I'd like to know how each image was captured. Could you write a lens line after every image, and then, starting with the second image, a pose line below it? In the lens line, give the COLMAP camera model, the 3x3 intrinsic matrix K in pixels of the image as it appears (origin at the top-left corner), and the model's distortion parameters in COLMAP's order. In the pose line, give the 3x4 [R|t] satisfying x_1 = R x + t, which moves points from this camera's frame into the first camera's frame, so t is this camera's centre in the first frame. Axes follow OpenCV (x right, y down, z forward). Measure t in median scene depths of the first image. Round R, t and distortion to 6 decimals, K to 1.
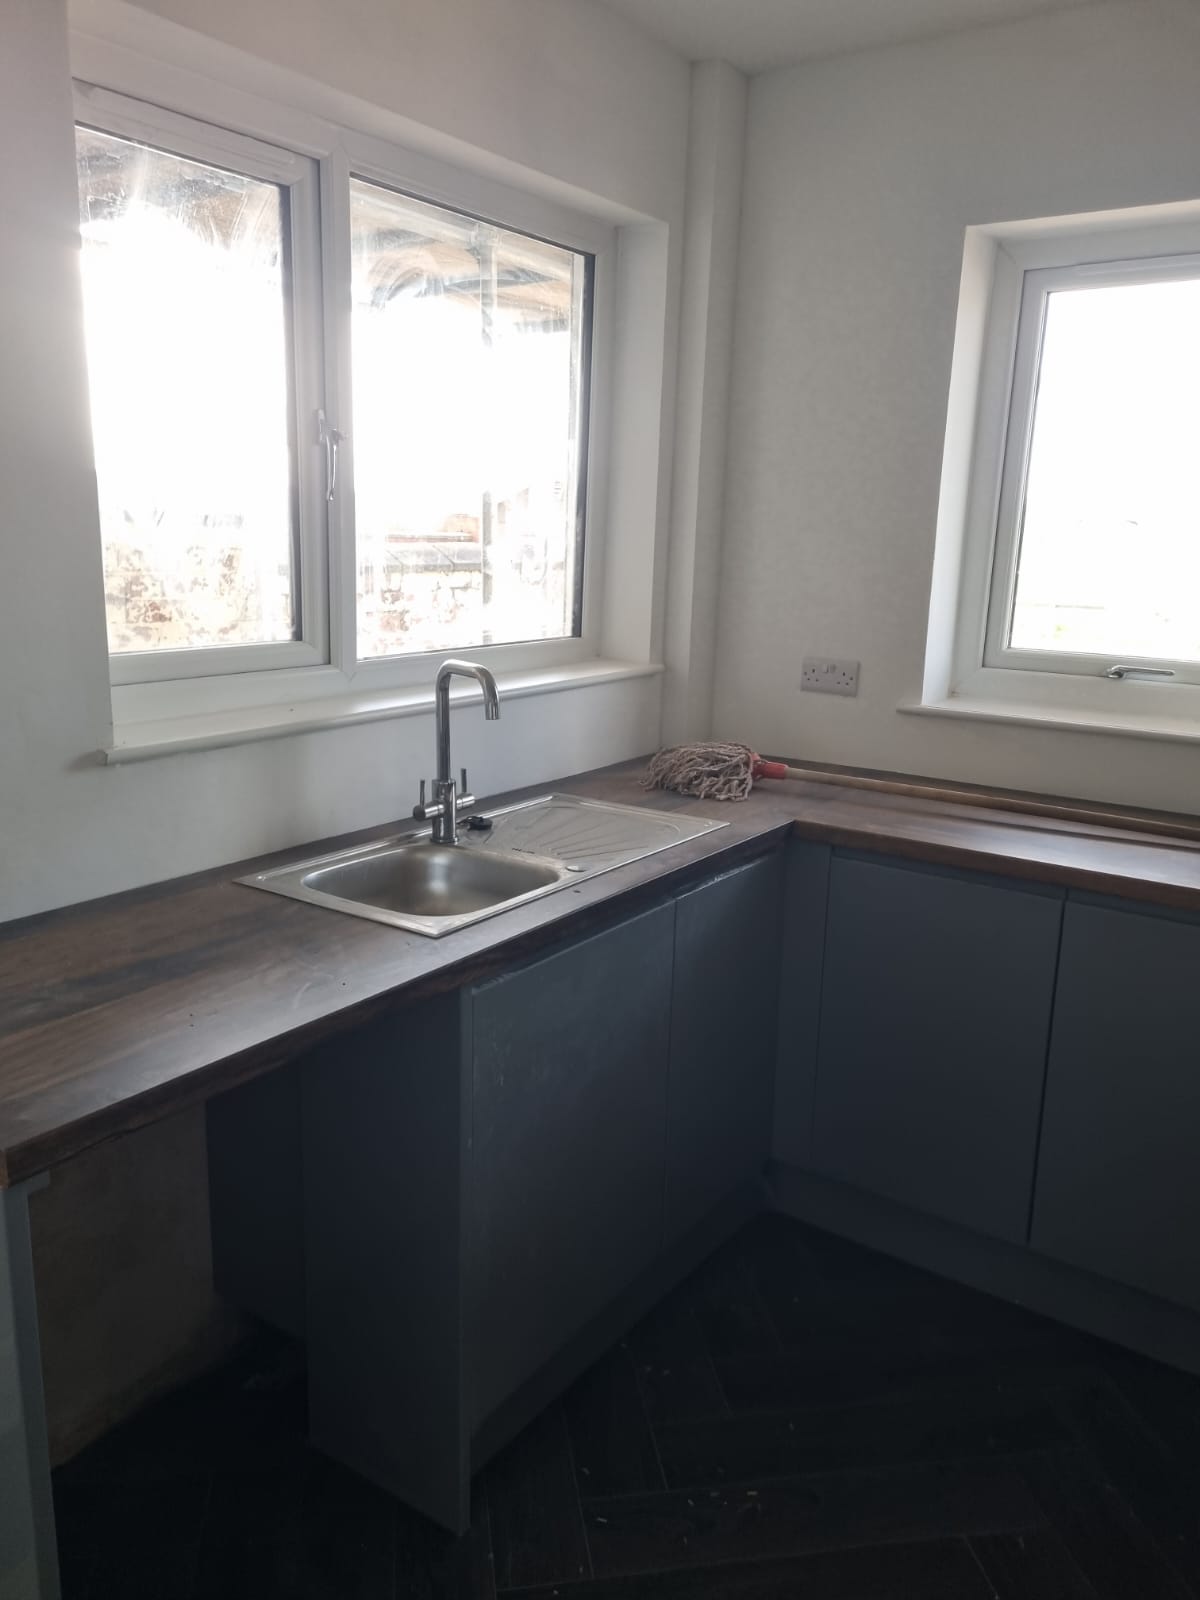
lens RADIAL K [[1185.3, 0, 600.0], [0, 1185.3, 800.0], [0, 0, 1]] dist [0.002632, 0.000240]
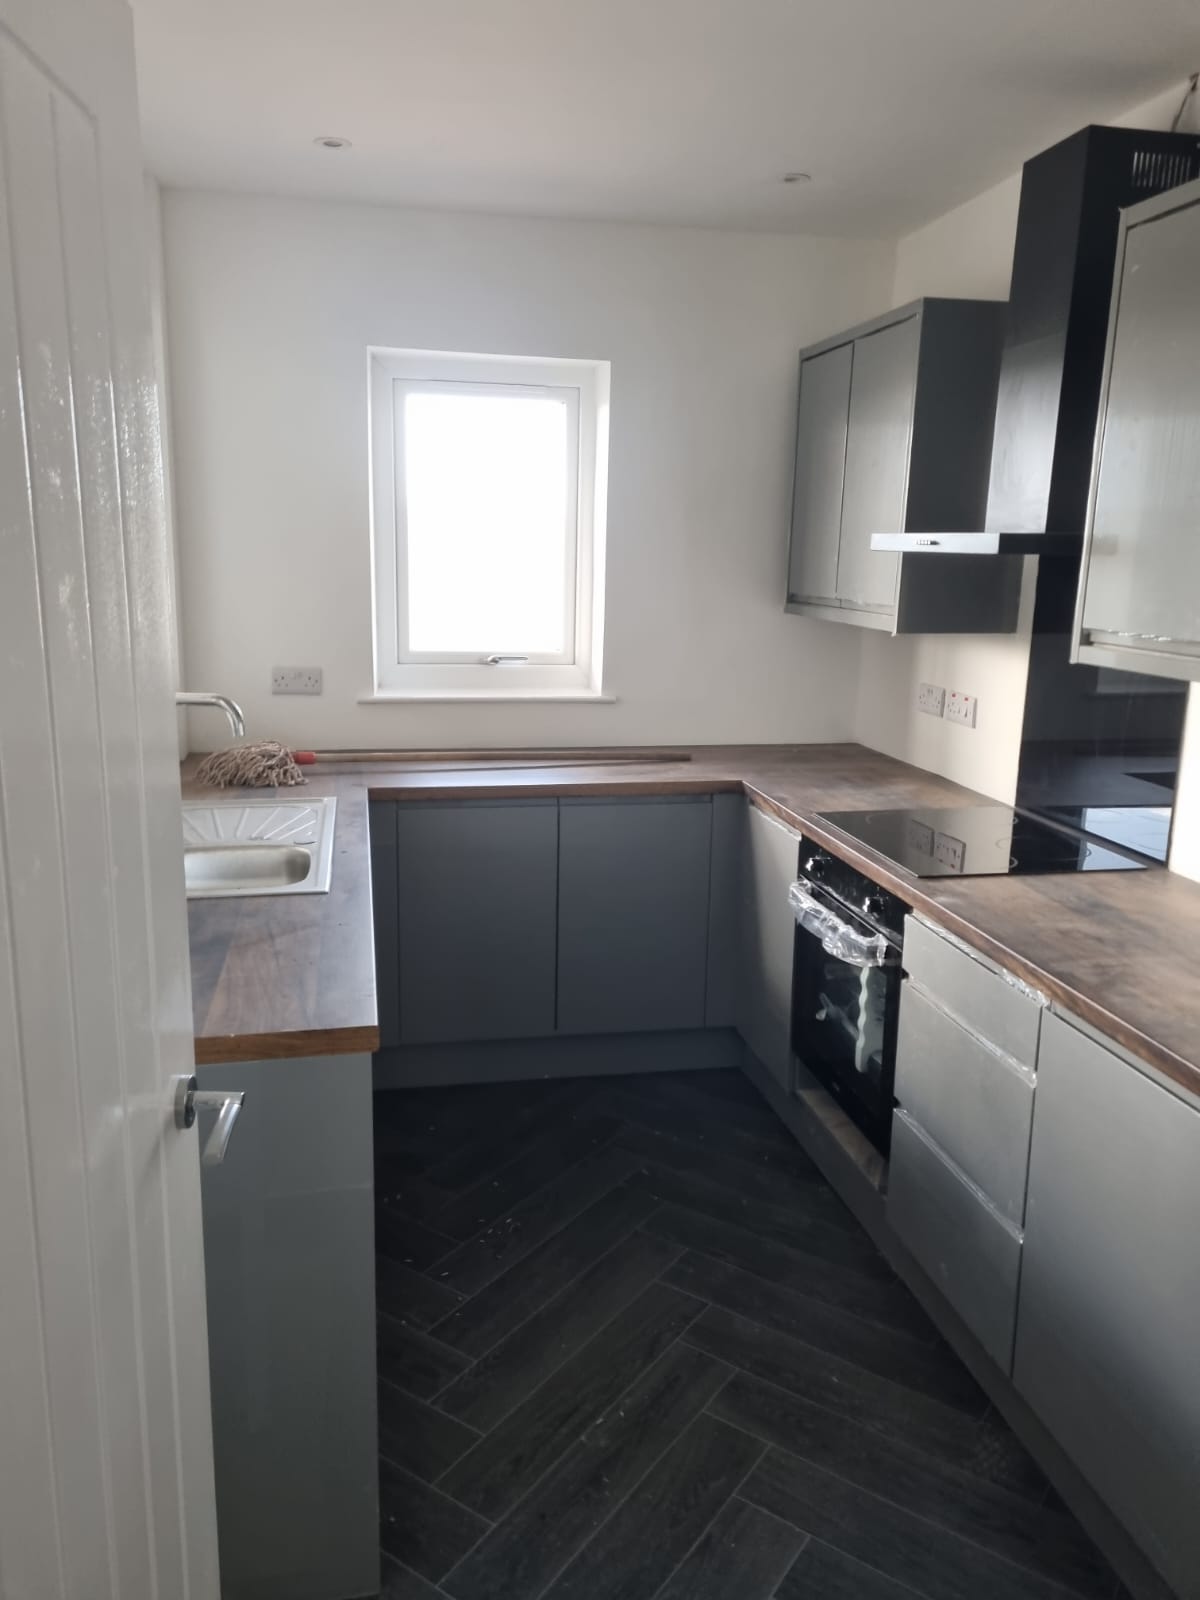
lens RADIAL K [[1185.3, 0, 600.0], [0, 1185.3, 800.0], [0, 0, 1]] dist [0.002632, 0.000240]
pose [[0.685136, -0.164439, 0.709611, -0.550122], [0.155912, 0.984714, 0.077655, -0.029987], [-0.711533, 0.057433, 0.700301, -0.119207]]
